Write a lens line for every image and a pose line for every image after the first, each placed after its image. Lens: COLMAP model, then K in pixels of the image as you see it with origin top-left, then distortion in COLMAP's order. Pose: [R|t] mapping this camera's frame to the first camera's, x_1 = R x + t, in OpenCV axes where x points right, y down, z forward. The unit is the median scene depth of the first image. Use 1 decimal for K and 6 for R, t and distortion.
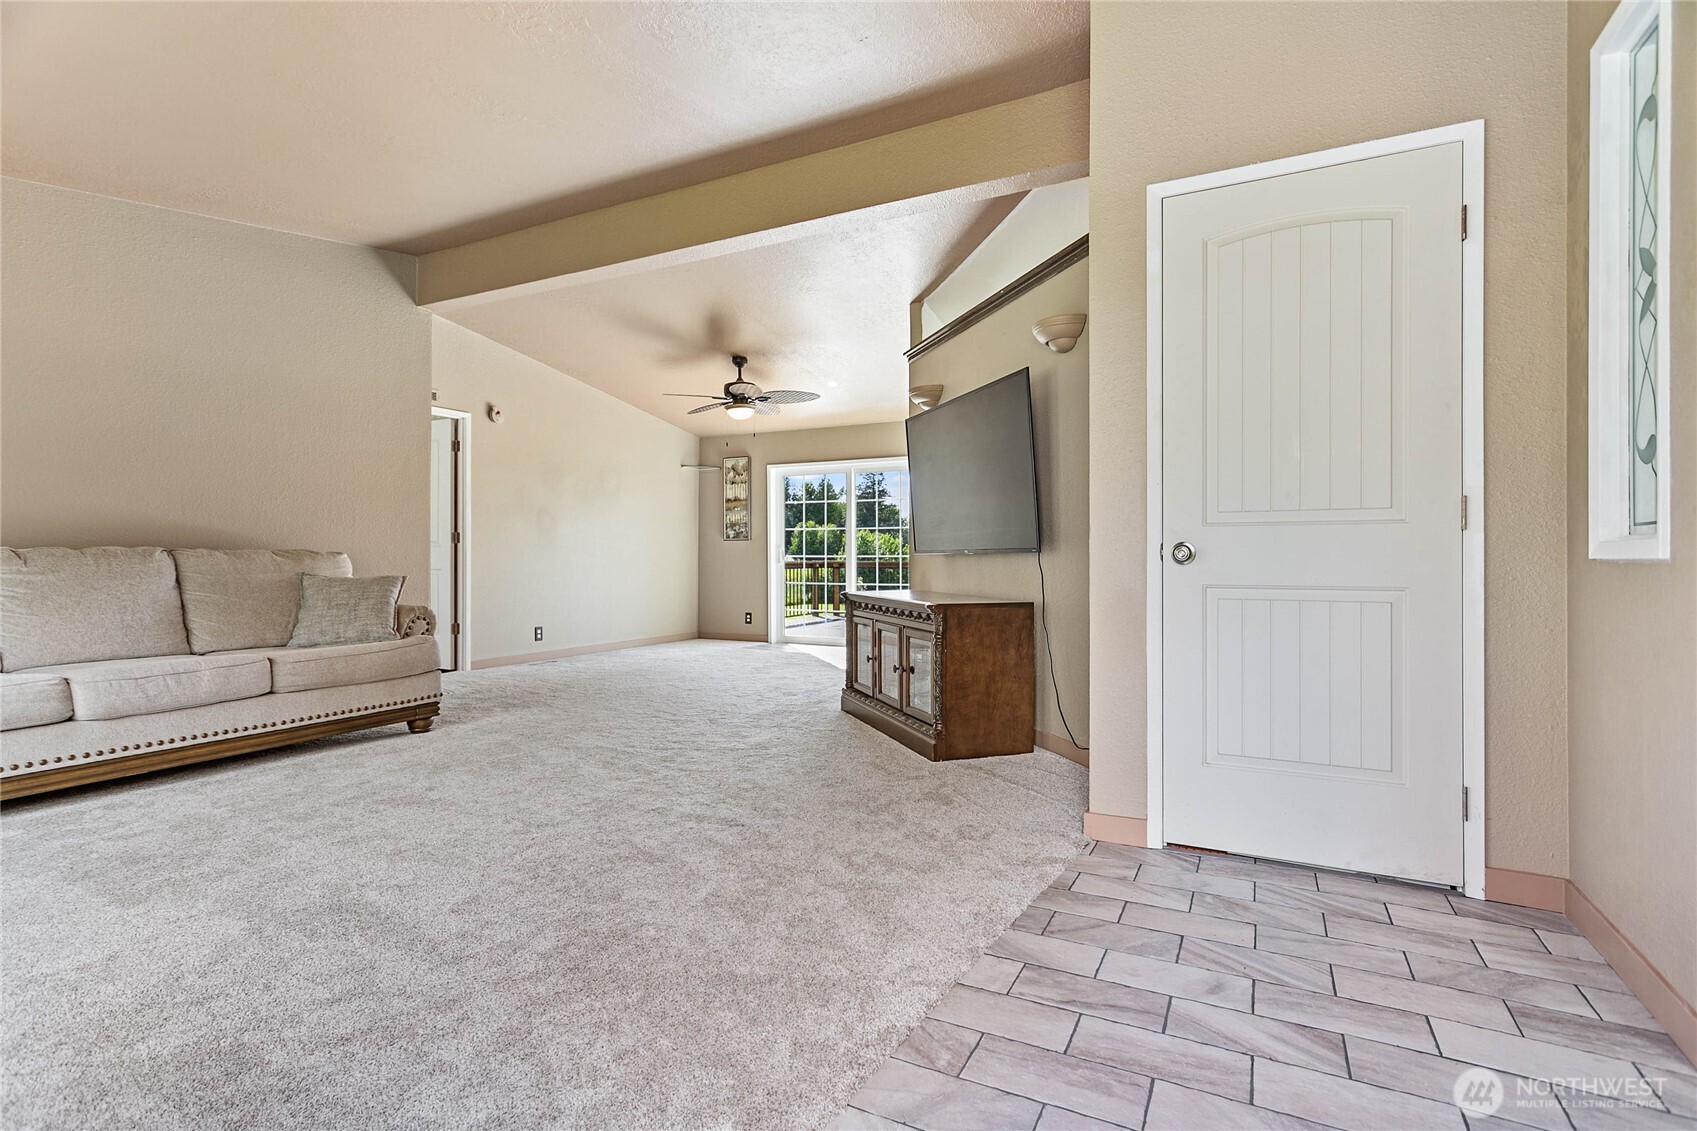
lens RADIAL K [[799.4, 0, 850.6], [0, 799.4, 570.2], [0, 0, 1]] dist [0.004402, 0.000588]
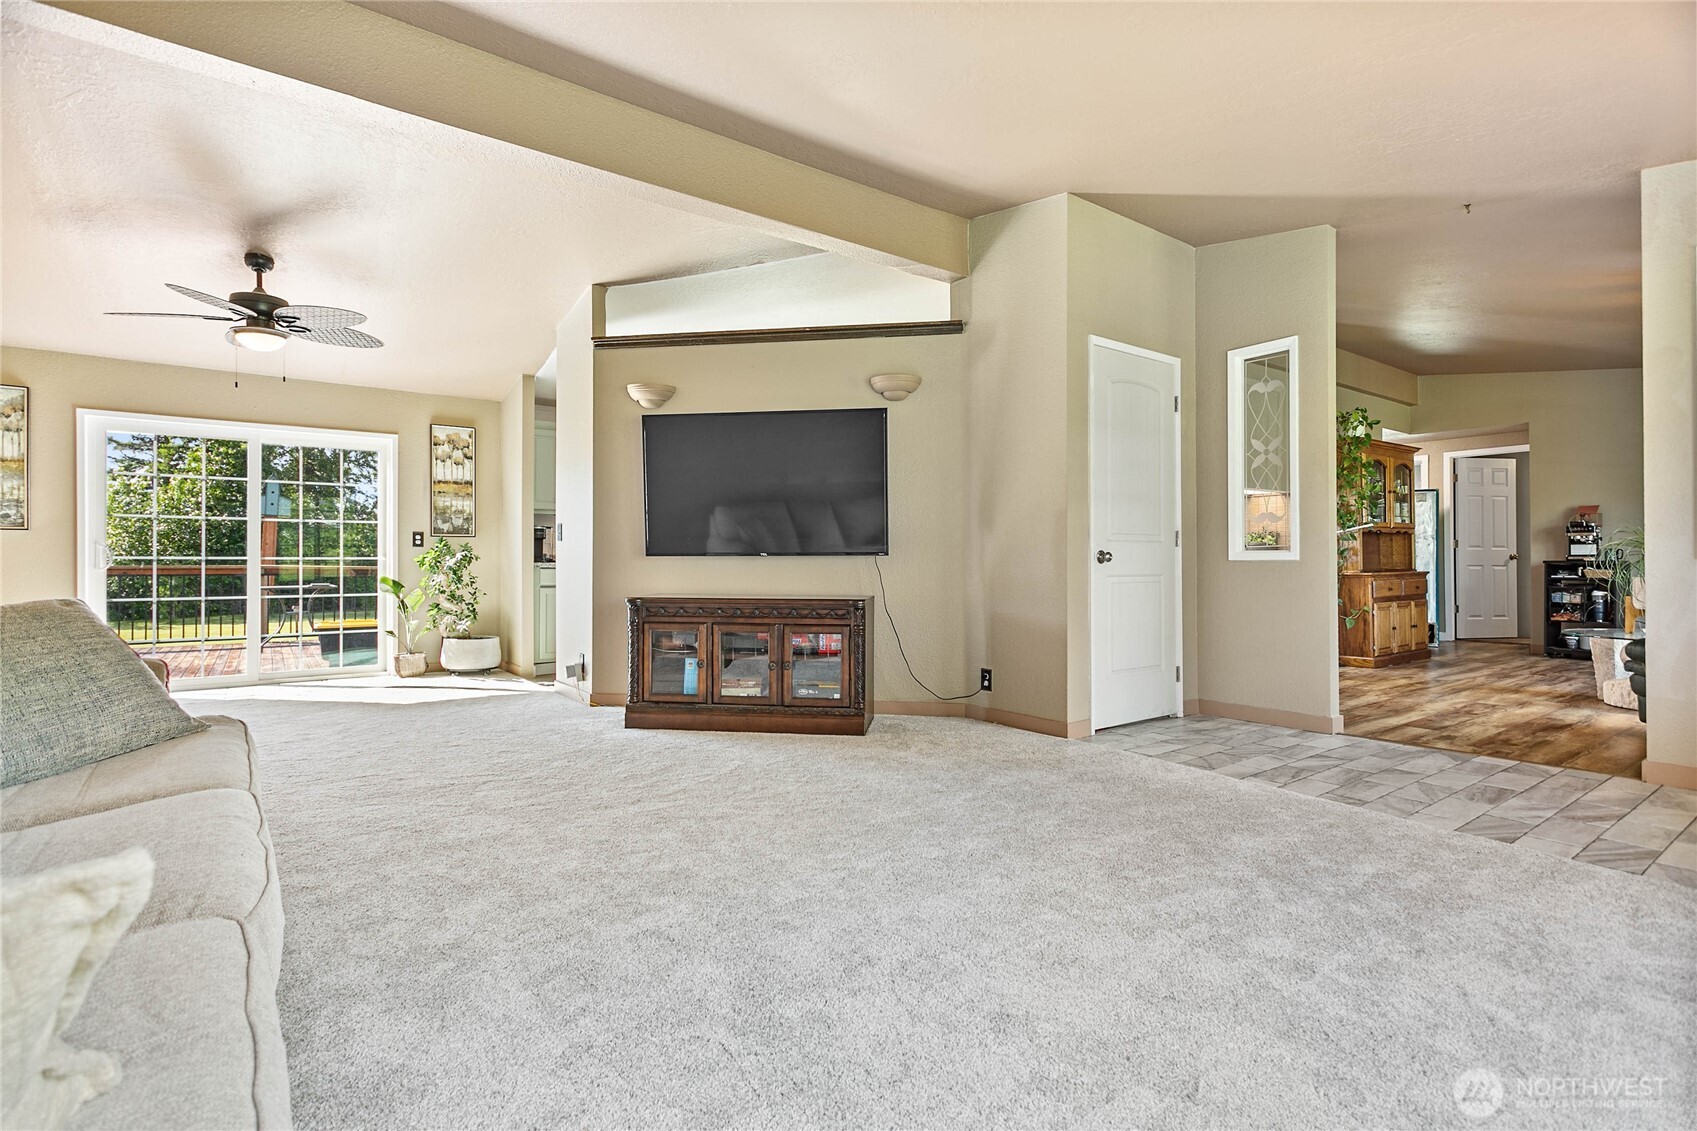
lens RADIAL K [[799.4, 0, 850.6], [0, 799.4, 570.2], [0, 0, 1]] dist [0.004402, 0.000588]
pose [[0.459375, -0.007220, 0.888213, -0.842322], [0.013230, 0.999912, 0.001286, -0.001581], [-0.888144, 0.011160, 0.459430, 0.435028]]
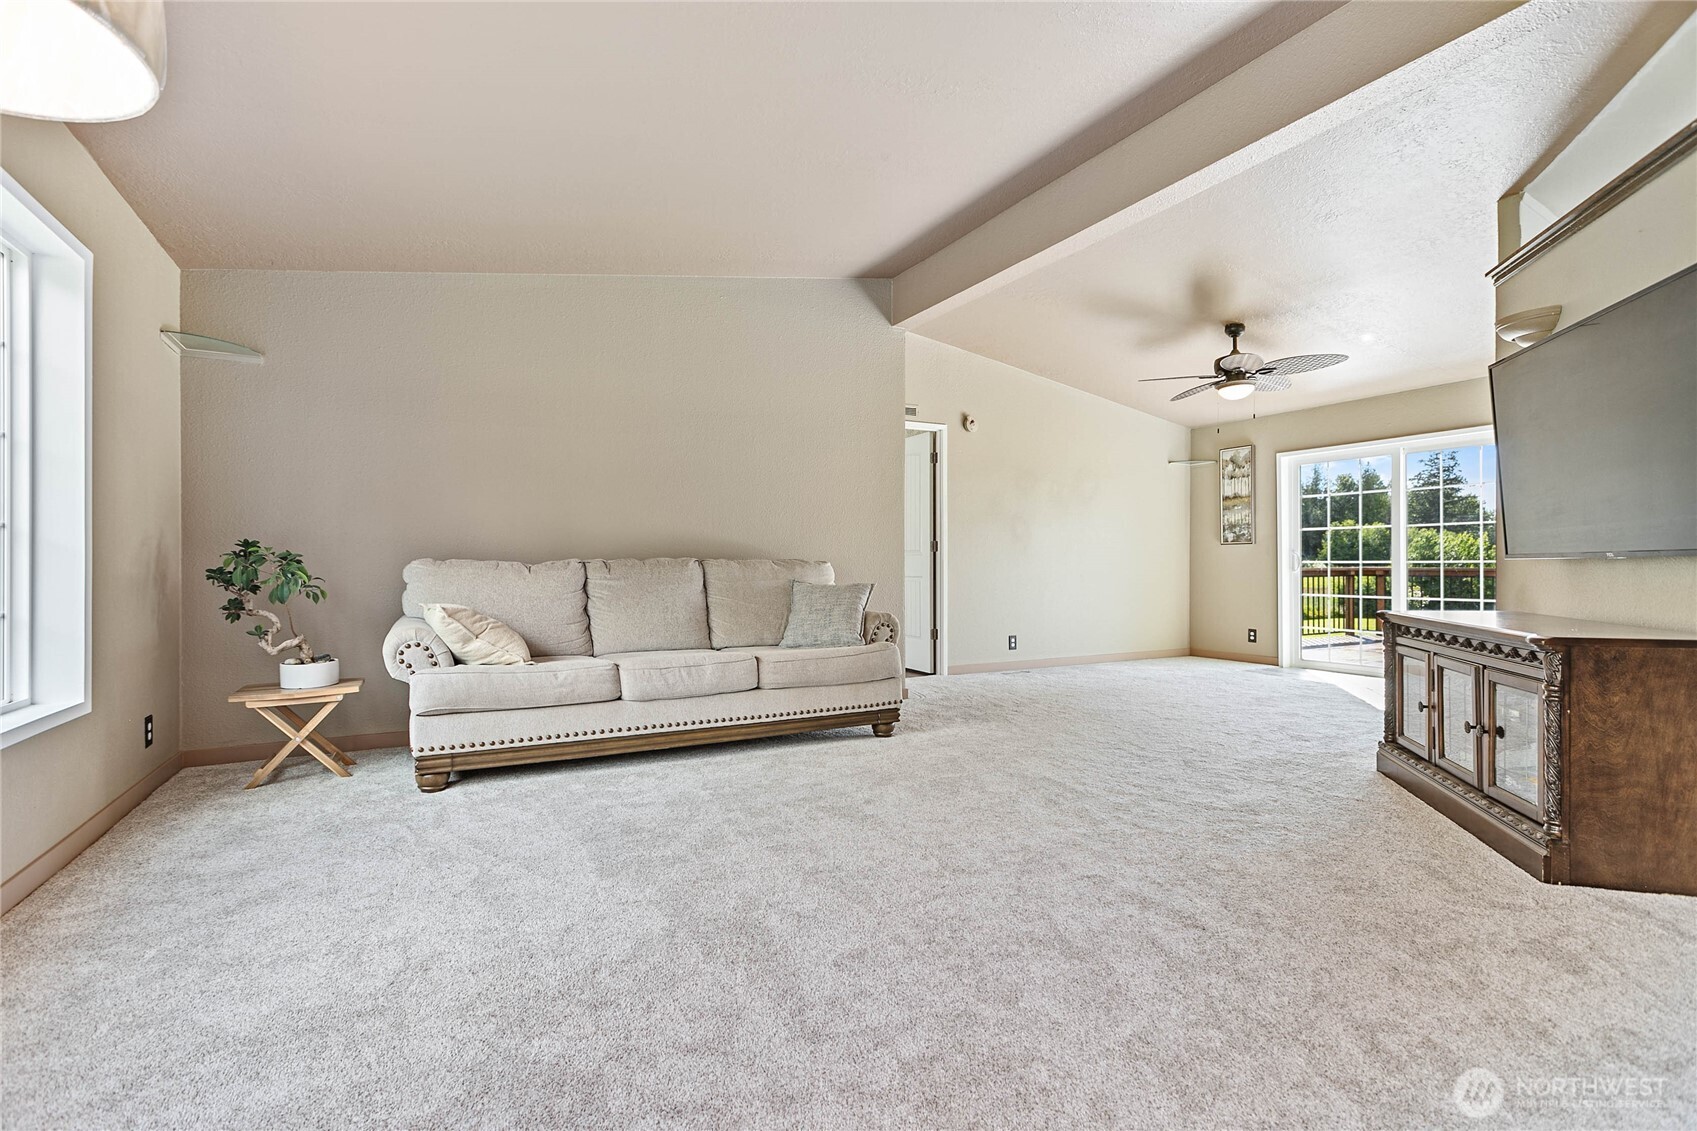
lens RADIAL K [[799.4, 0, 850.6], [0, 799.4, 570.2], [0, 0, 1]] dist [0.004402, 0.000588]
pose [[0.822116, 0.000310, -0.569319, 0.012247], [-0.005300, 0.999961, -0.007109, -0.003038], [0.569295, 0.008862, 0.822086, 0.141336]]
